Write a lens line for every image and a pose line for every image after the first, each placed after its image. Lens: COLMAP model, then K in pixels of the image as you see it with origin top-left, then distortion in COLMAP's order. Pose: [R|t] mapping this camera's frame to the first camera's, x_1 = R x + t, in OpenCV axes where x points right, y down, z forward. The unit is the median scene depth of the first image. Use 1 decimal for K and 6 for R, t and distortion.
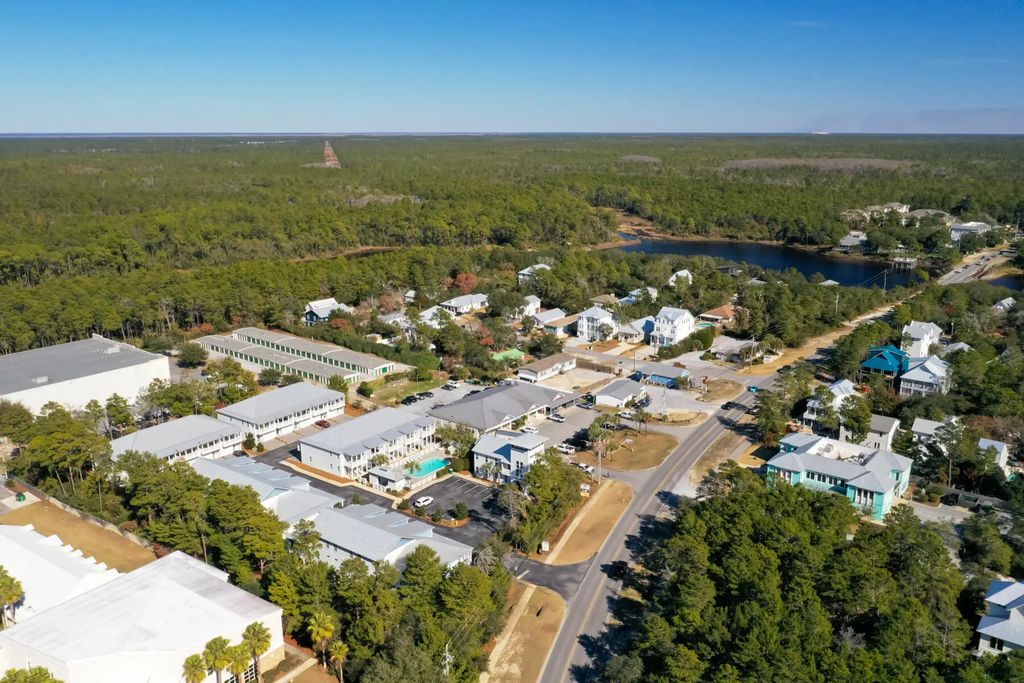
lens RADIAL K [[844.0, 0, 512.0], [0, 844.0, 341.5], [0, 0, 1]] dist [-0.006311, -0.006081]
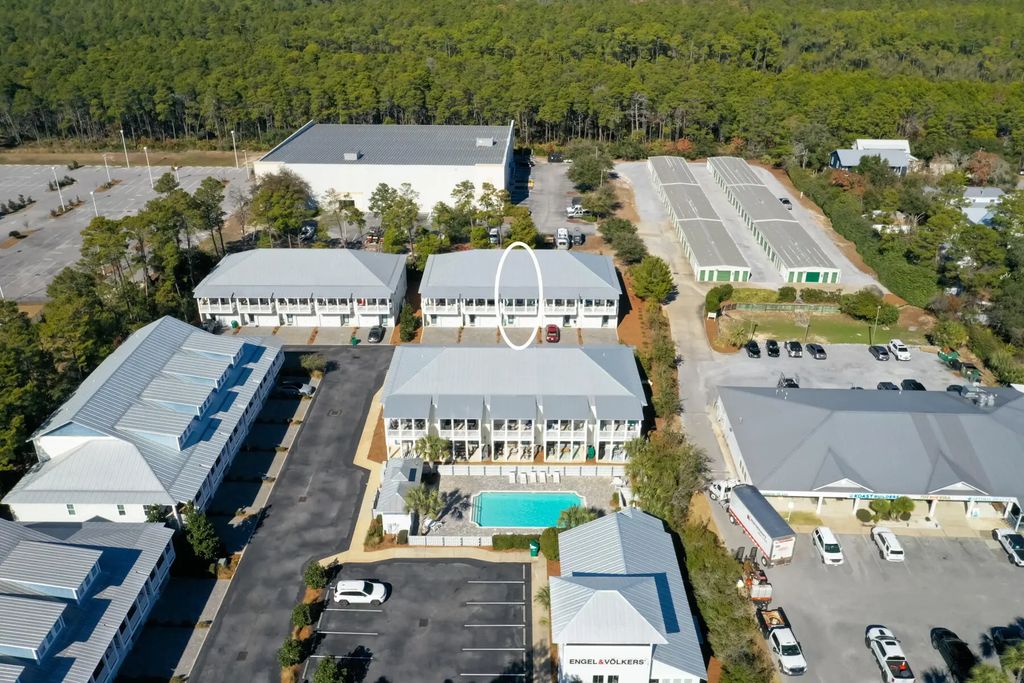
lens RADIAL K [[844.0, 0, 512.0], [0, 844.0, 341.5], [0, 0, 1]] dist [-0.006311, -0.006081]
pose [[0.589414, 0.348985, -0.728561, 0.145454], [-0.204332, 0.936951, 0.283499, -0.042508], [0.781562, -0.018230, 0.623561, 0.589050]]
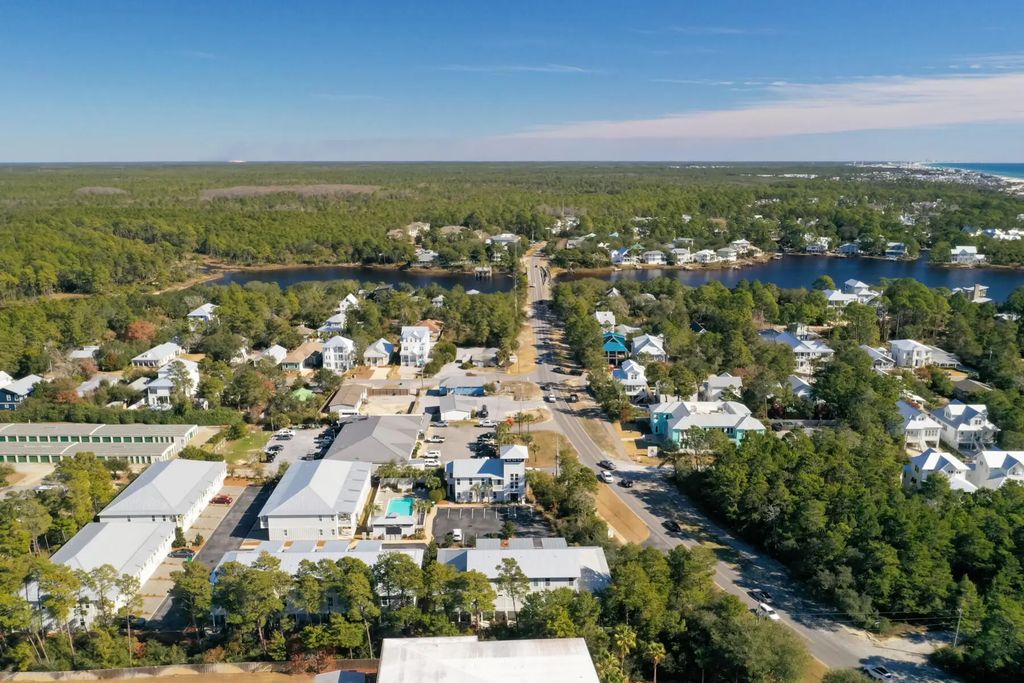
lens RADIAL K [[844.0, 0, 512.0], [0, 844.0, 341.5], [0, 0, 1]] dist [-0.006311, -0.006081]
pose [[0.782361, -0.134288, 0.608176, -0.453950], [0.153946, 0.987875, 0.020090, -0.030634], [-0.603499, 0.077908, 0.793548, 0.120250]]
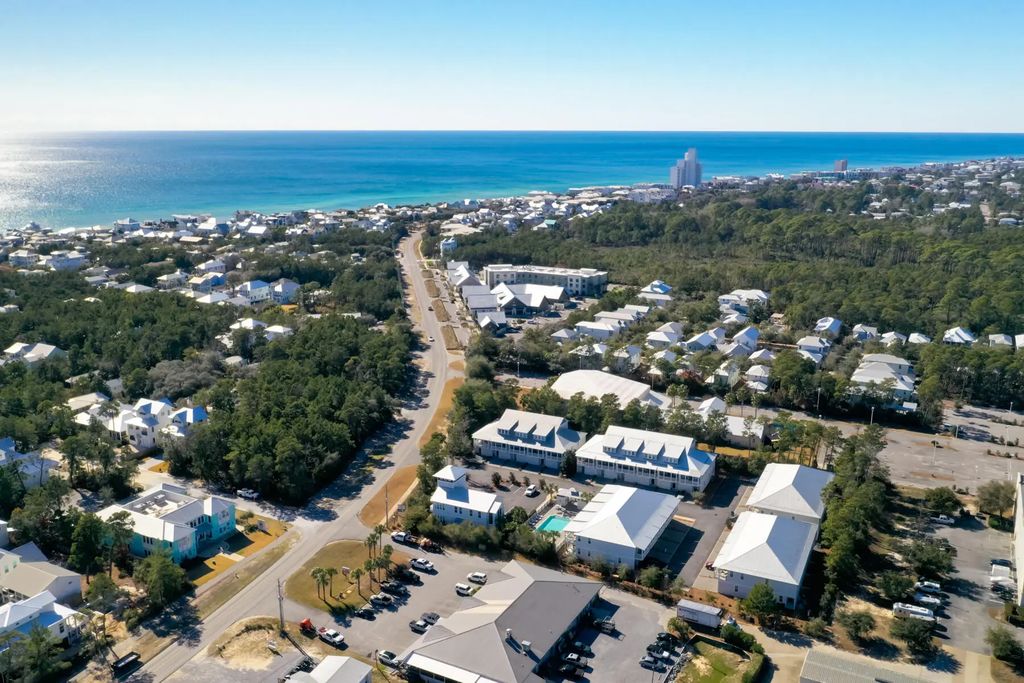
lens RADIAL K [[844.0, 0, 512.0], [0, 844.0, 341.5], [0, 0, 1]] dist [-0.006311, -0.006081]
pose [[-0.983227, 0.036036, -0.178793, 0.096904], [-0.052464, 0.882974, 0.466481, -0.433436], [0.174680, 0.468036, -0.866273, 1.438044]]
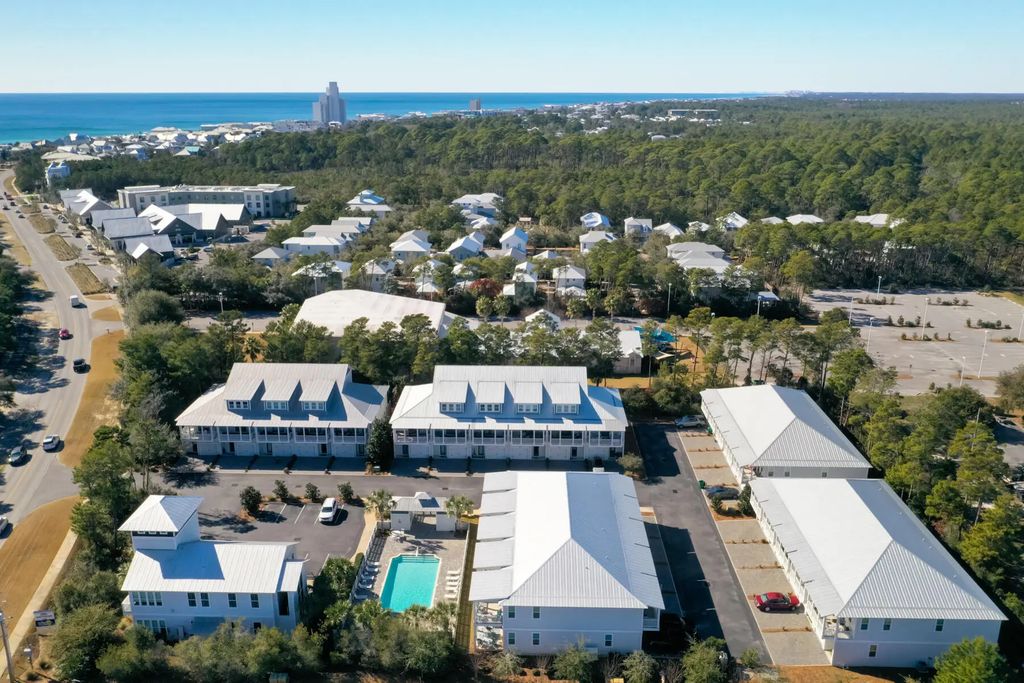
lens RADIAL K [[844.0, 0, 512.0], [0, 844.0, 341.5], [0, 0, 1]] dist [-0.006311, -0.006081]
pose [[-0.820661, 0.158061, -0.549119, 0.074922], [-0.147643, 0.869695, 0.470990, -0.178049], [0.552011, 0.467597, -0.690389, 1.056566]]
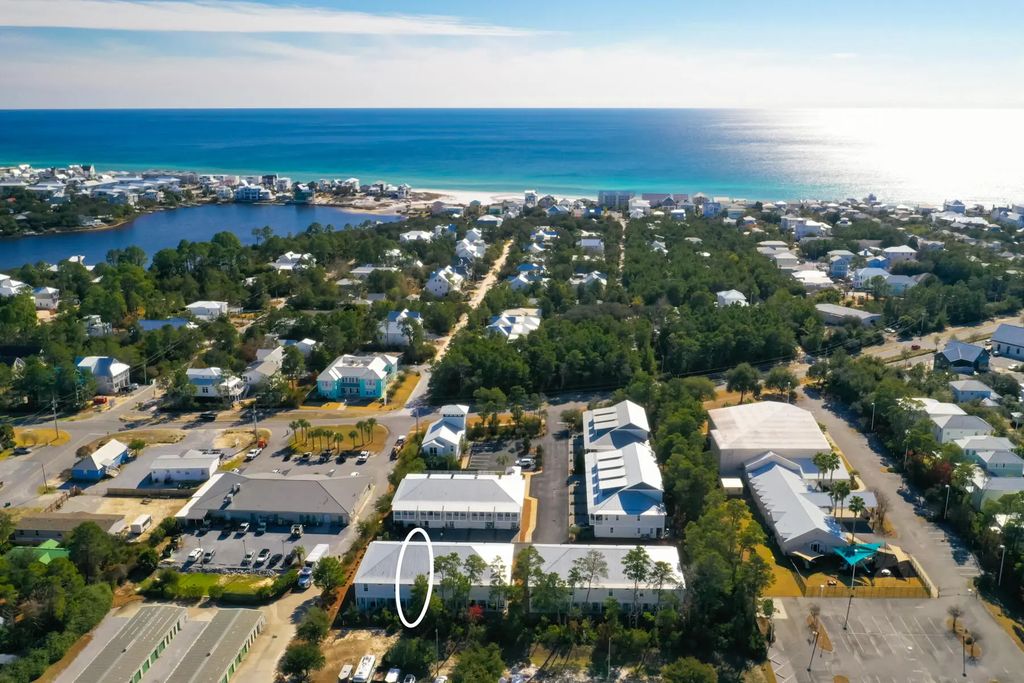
lens RADIAL K [[878.1, 0, 539.4], [0, 878.1, 341.4], [0, 0, 1]] dist [0.002599, -0.006214]
pose [[-0.566952, -0.216057, 0.794912, -0.825121], [0.203837, 0.898184, 0.389508, -0.355385], [-0.798133, 0.382865, -0.465186, 1.109164]]
